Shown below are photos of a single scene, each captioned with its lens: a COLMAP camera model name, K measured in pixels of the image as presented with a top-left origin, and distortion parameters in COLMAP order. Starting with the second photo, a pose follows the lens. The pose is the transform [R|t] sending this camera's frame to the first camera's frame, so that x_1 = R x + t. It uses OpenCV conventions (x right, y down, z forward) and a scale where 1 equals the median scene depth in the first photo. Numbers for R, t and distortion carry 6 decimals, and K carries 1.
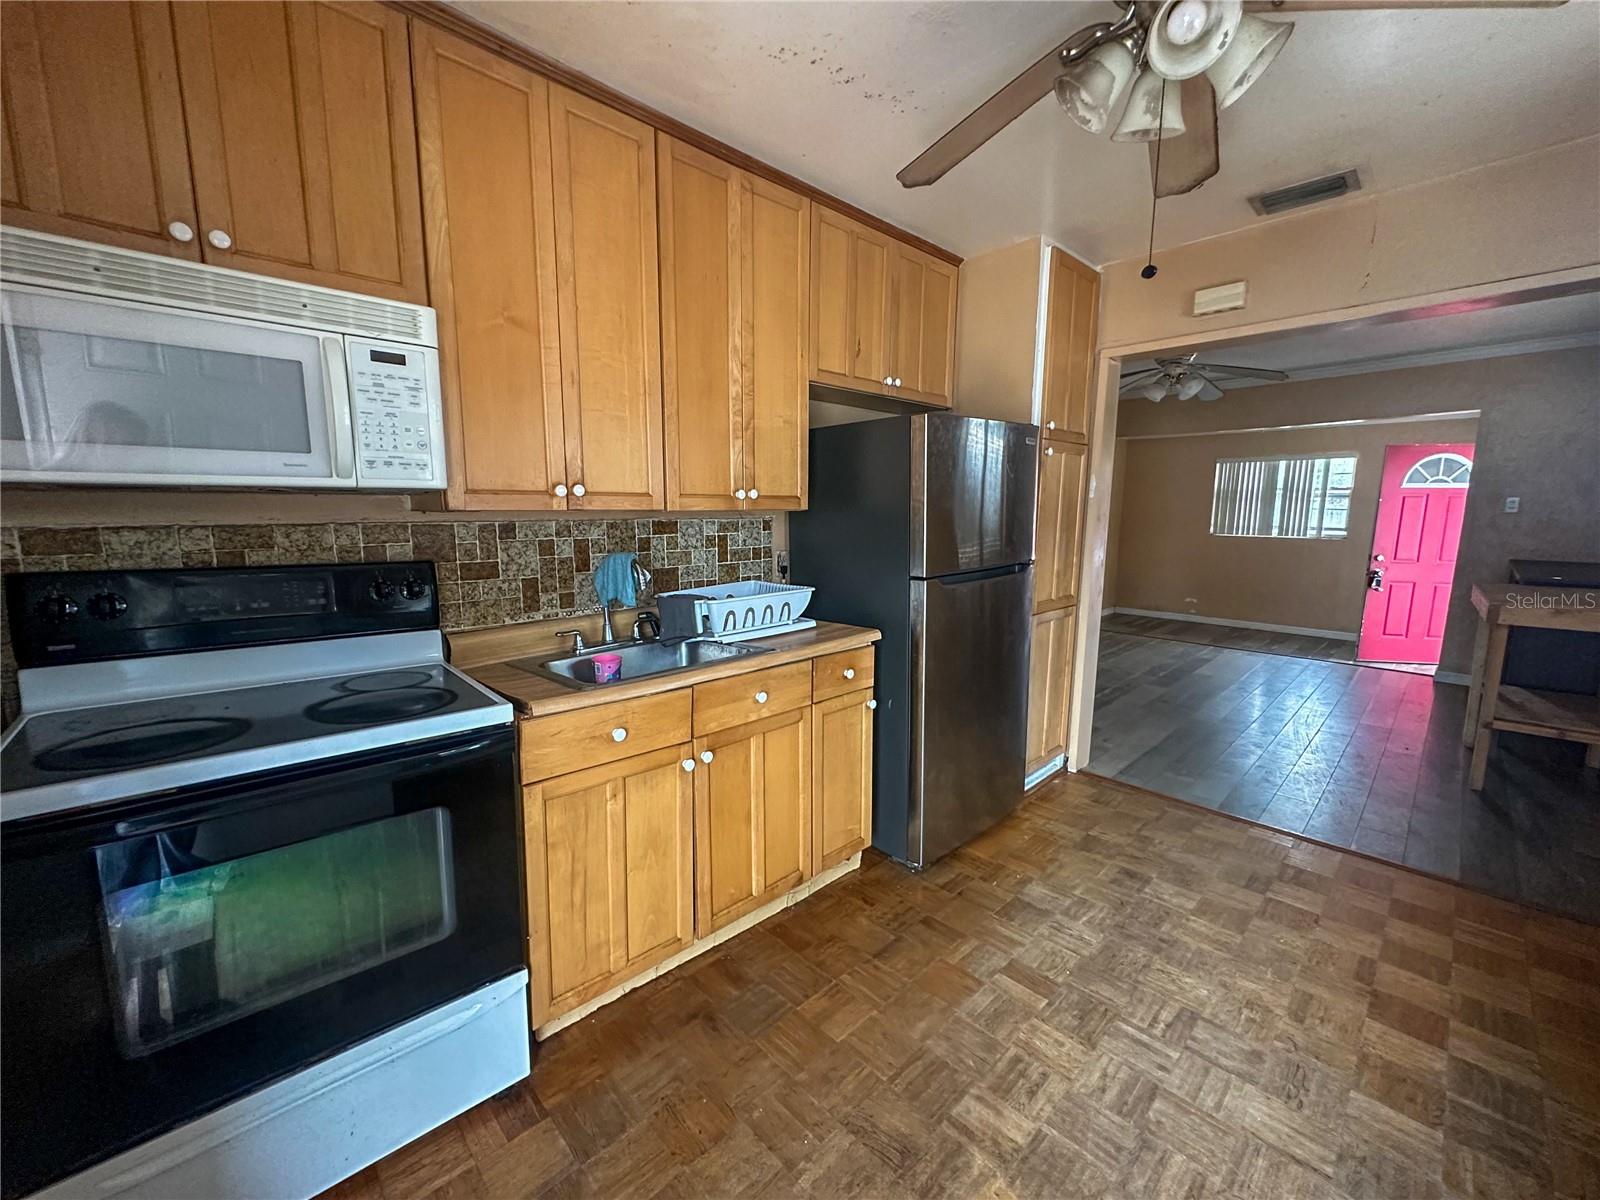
lens RADIAL K [[637.5, 0, 796.8], [0, 637.5, 598.1], [0, 0, 1]] dist [0.000115, -0.000083]
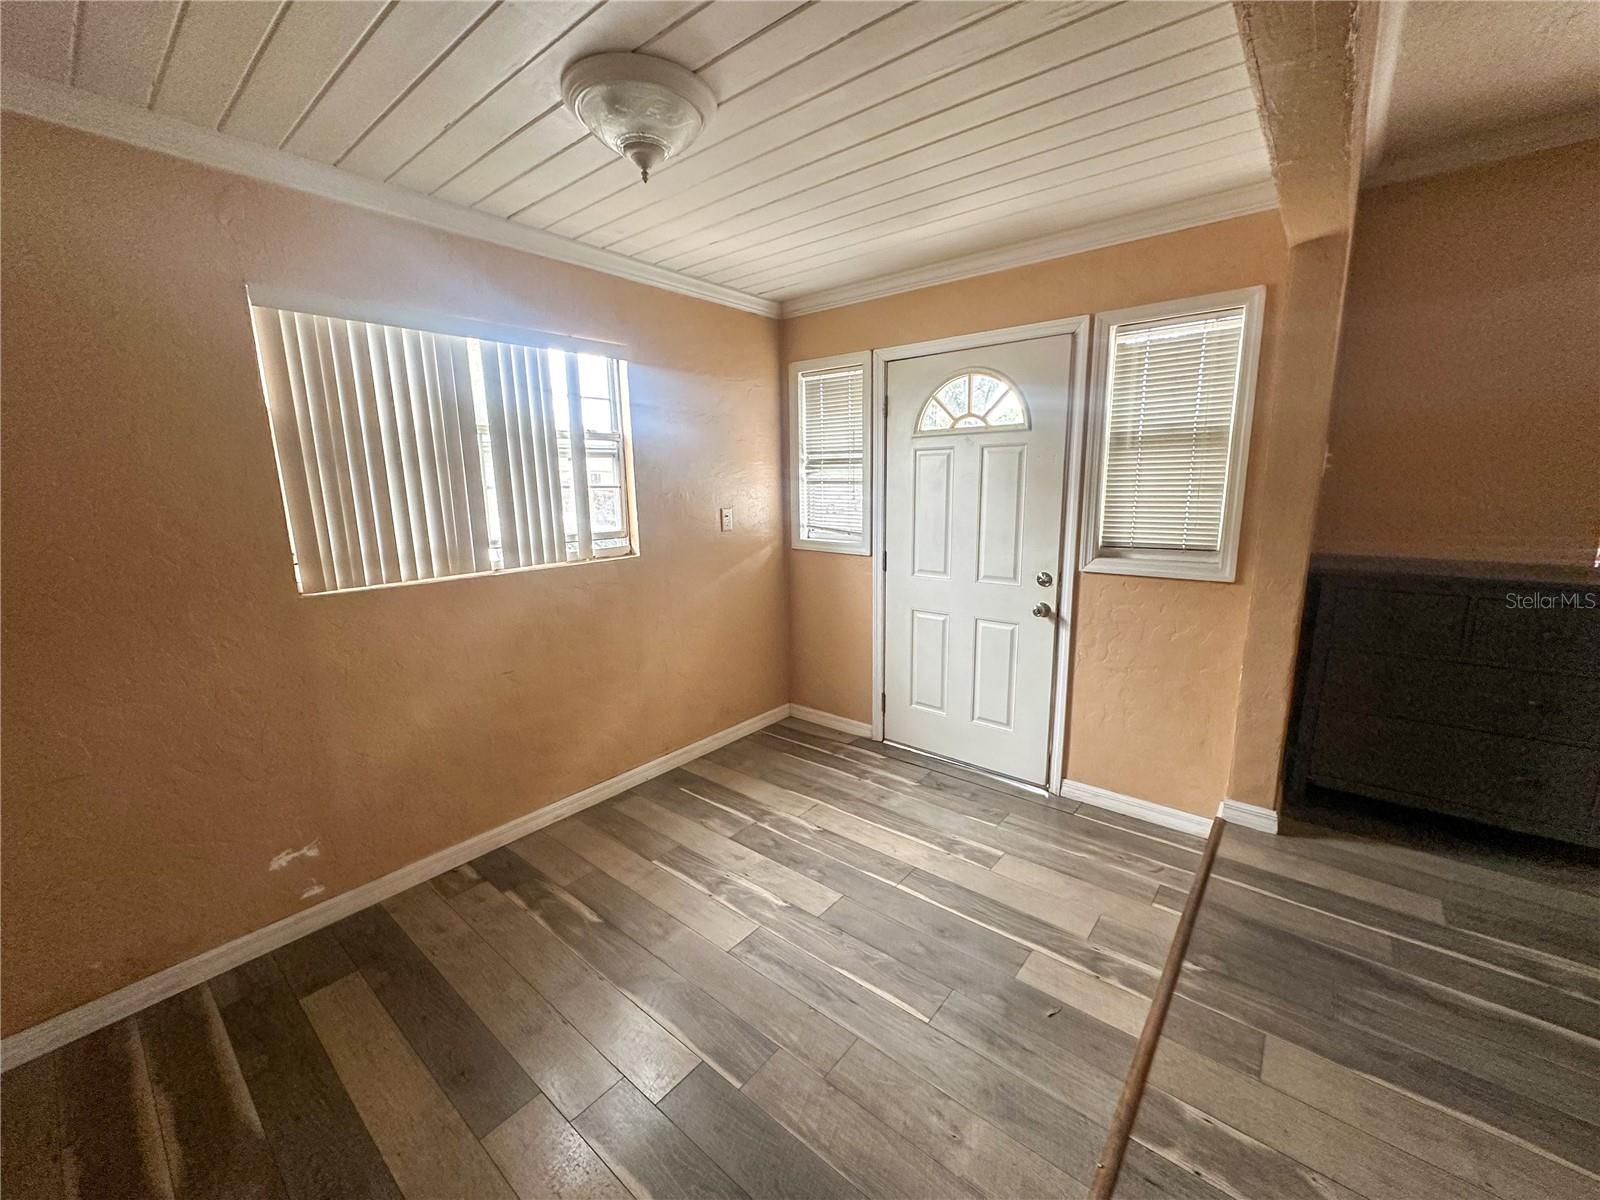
lens RADIAL K [[637.5, 0, 800.0], [0, 637.5, 603.3], [0, 0, 1]] dist [0.000115, -0.000083]
pose [[-0.127332, -0.193374, 0.972827, 0.418144], [0.156818, 0.964550, 0.212255, -0.132492], [-0.979385, 0.179584, -0.092494, 0.917129]]
